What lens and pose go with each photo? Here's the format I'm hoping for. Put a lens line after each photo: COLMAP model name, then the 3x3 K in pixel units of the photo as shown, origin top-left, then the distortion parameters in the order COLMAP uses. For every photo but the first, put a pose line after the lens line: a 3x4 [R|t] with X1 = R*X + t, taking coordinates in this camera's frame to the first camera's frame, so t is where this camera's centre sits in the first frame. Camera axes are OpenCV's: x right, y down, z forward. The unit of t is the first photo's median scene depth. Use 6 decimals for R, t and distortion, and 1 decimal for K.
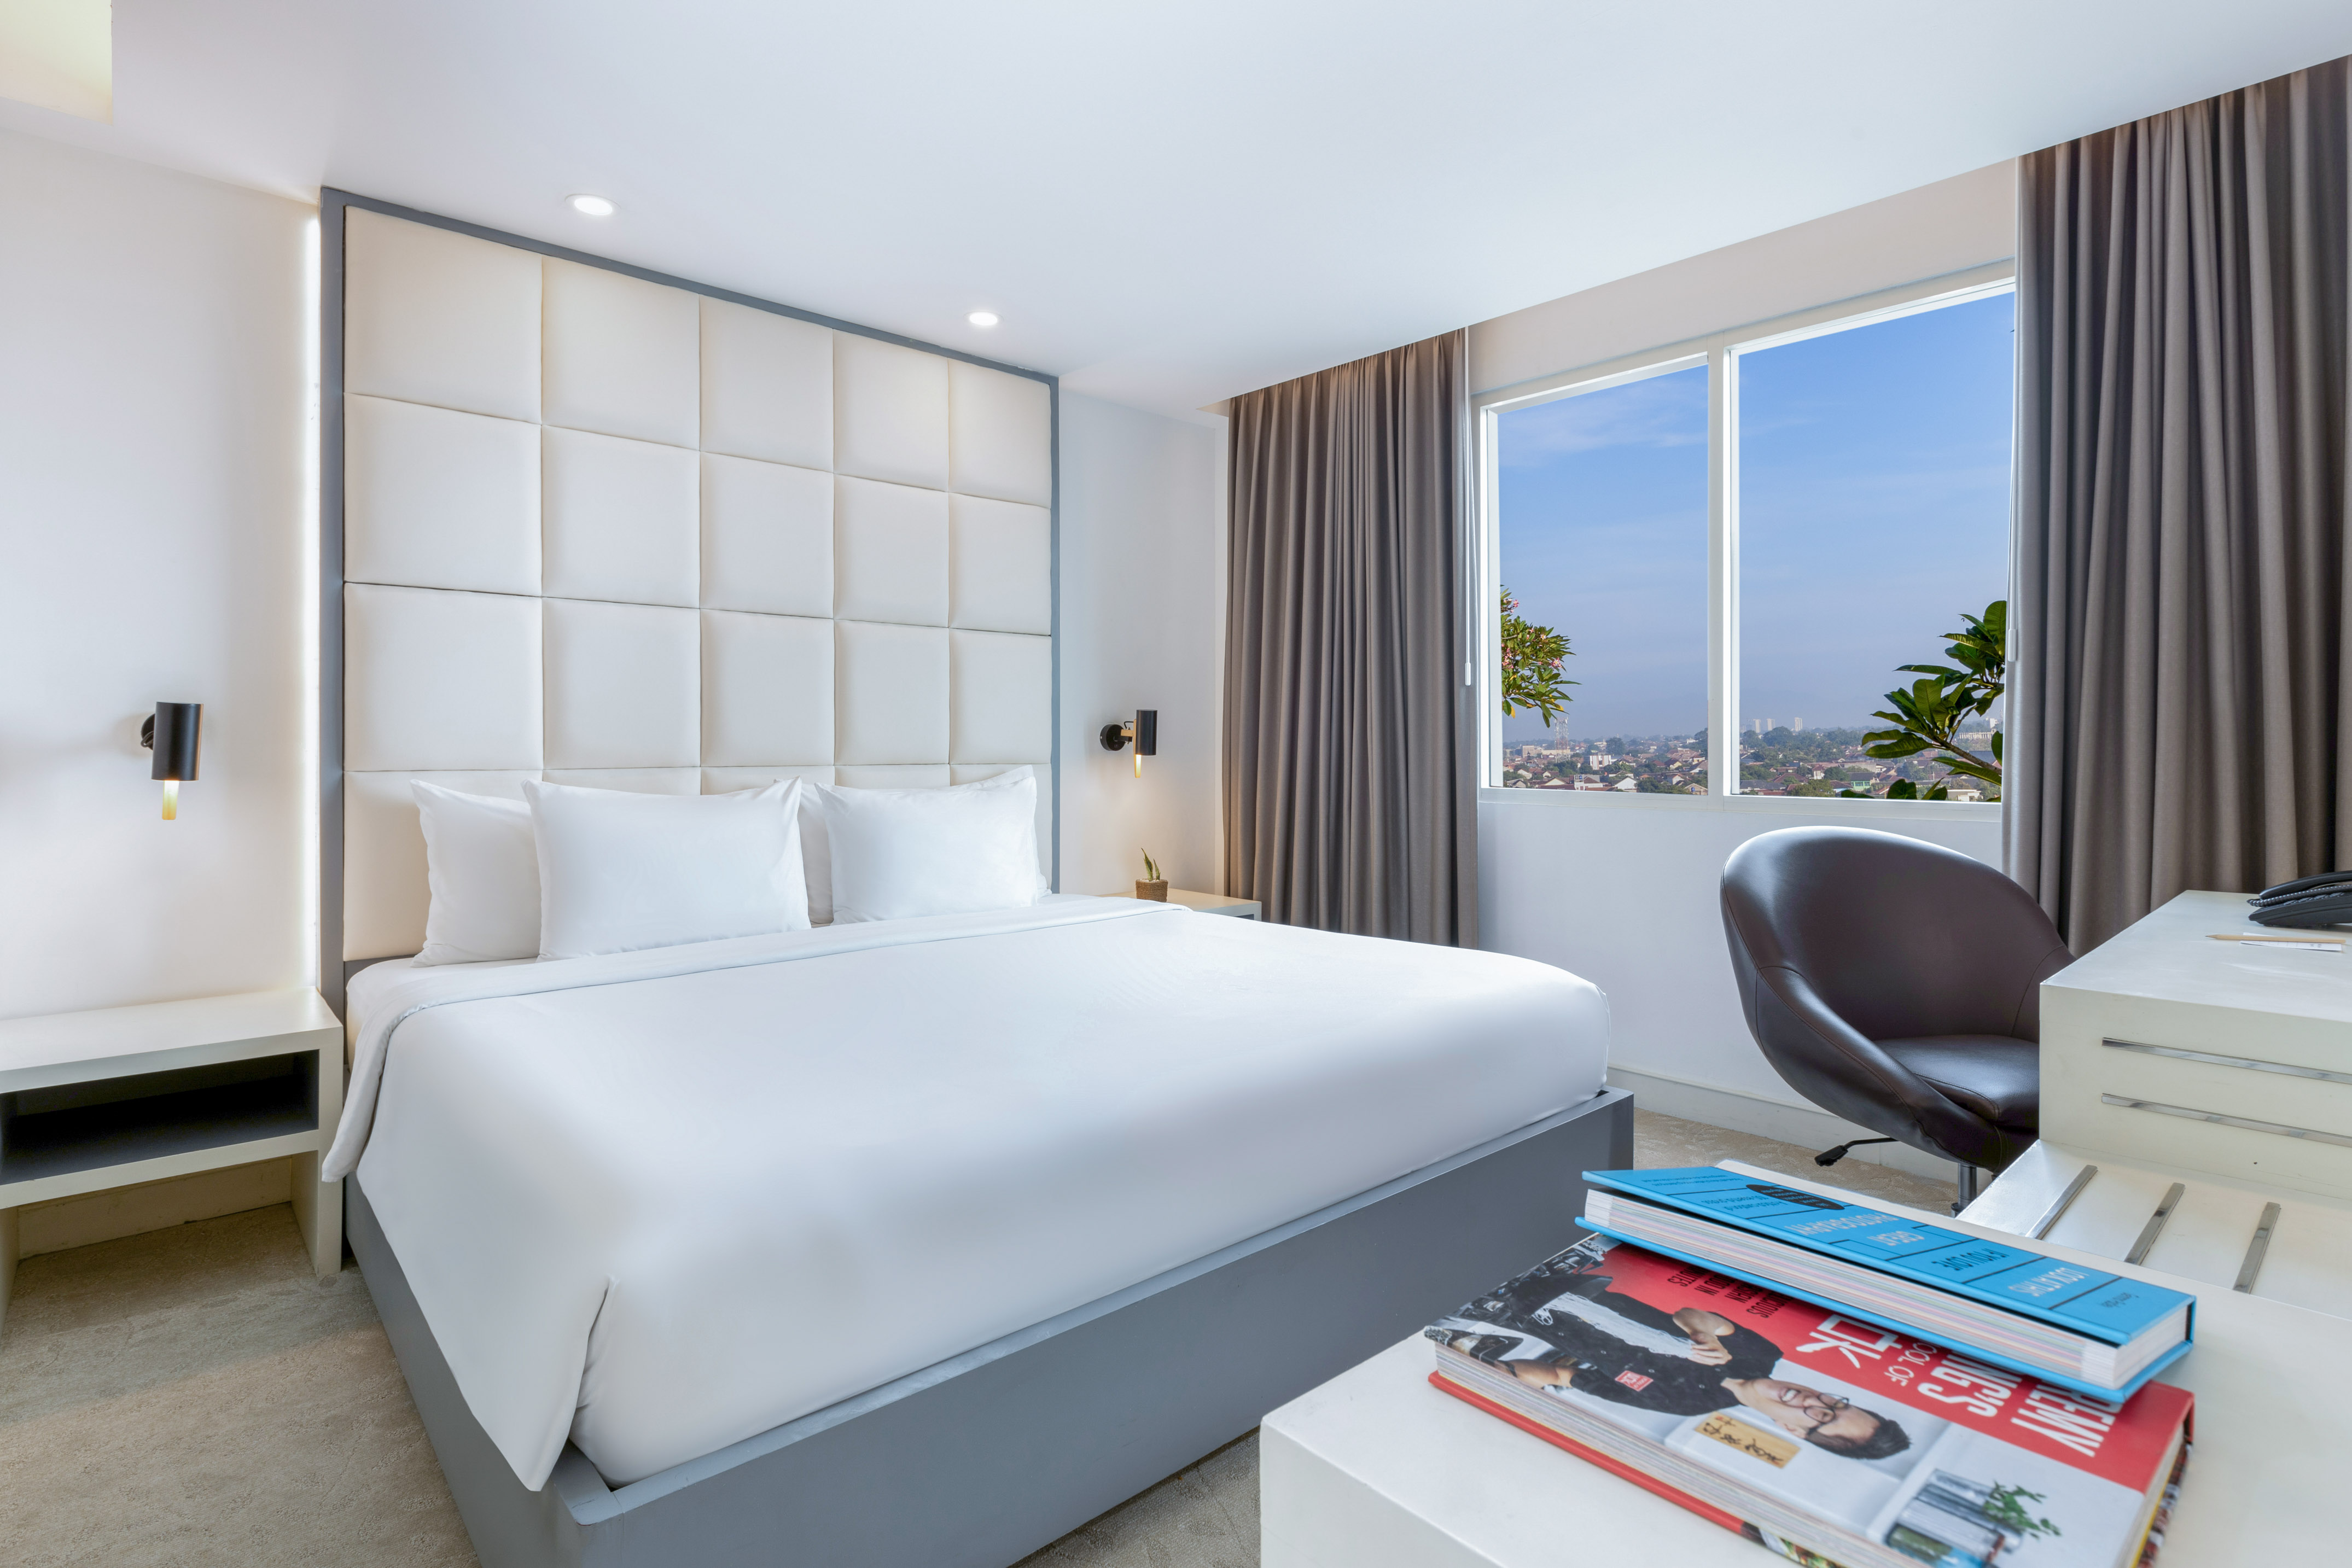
lens RADIAL K [[1148.9, 0, 1176.0], [0, 1148.9, 784.0], [0, 0, 1]] dist [0.001463, 0.000190]
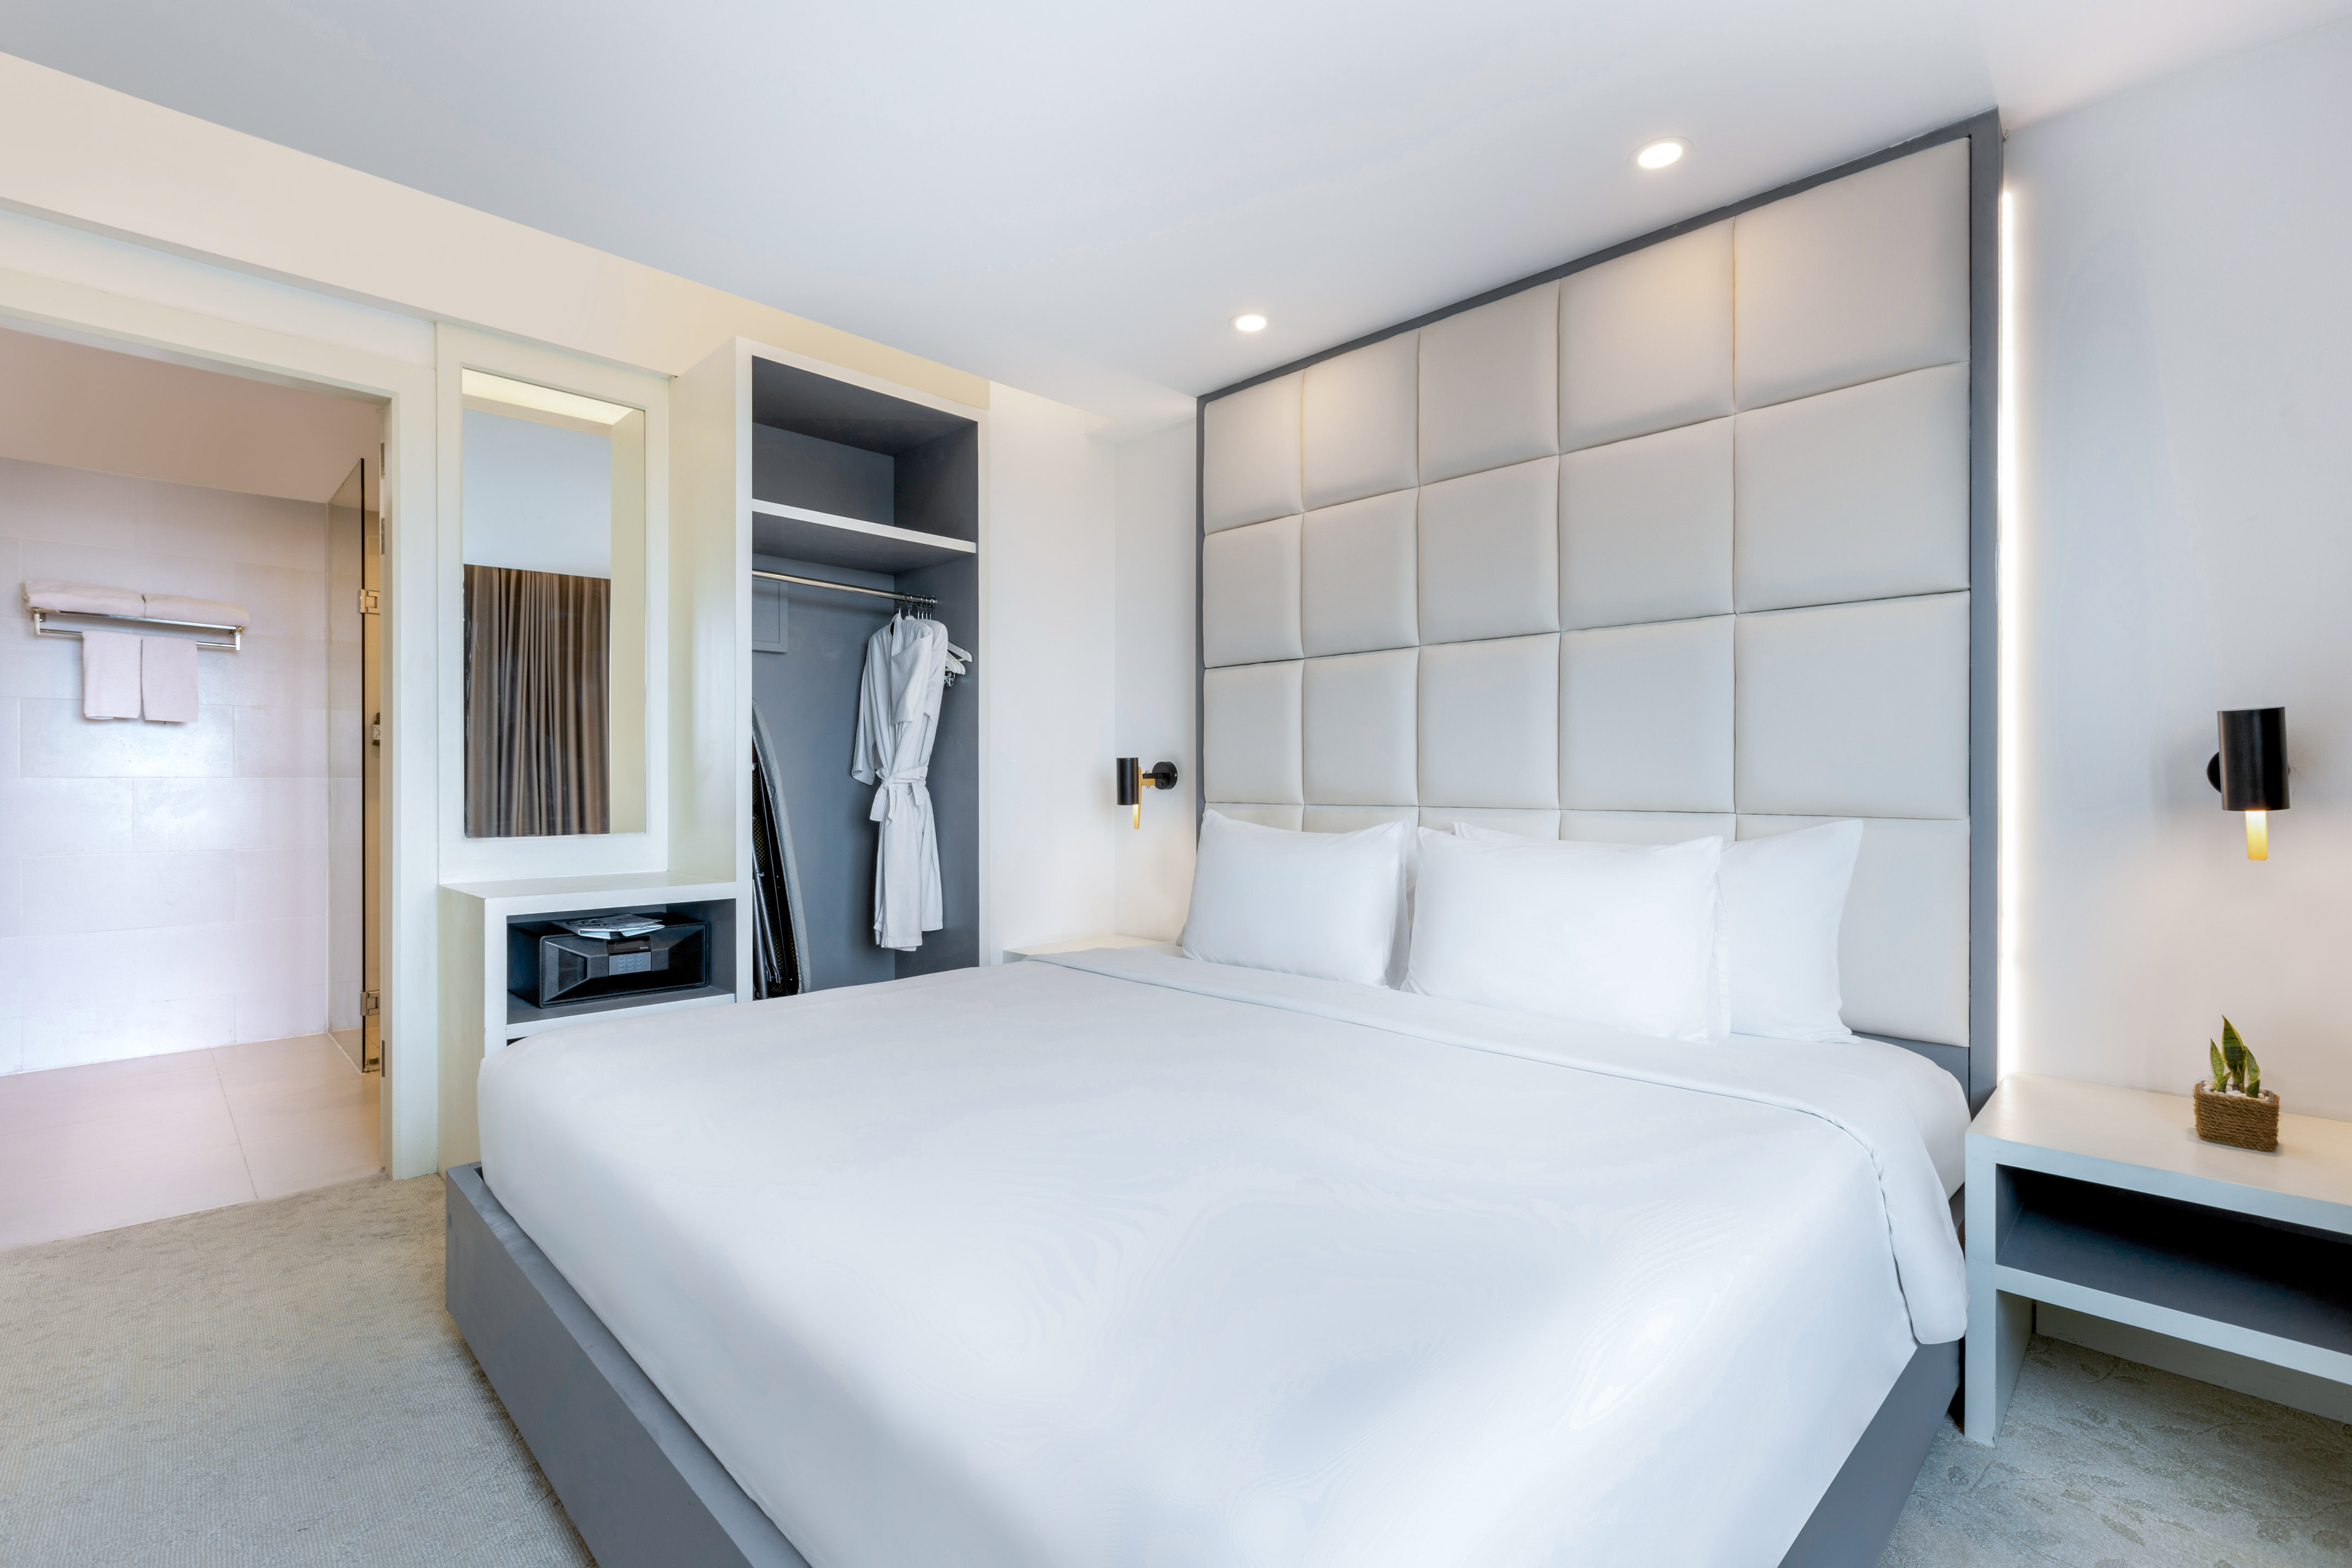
lens RADIAL K [[1066.5, 0, 1176.0], [0, 1066.5, 784.0], [0, 0, 1]] dist [0.001392, -0.015114]
pose [[0.031665, -0.004168, -0.999490, 0.501574], [-0.044218, 0.999006, -0.005566, -0.020865], [0.998520, 0.044372, 0.031449, 0.800885]]
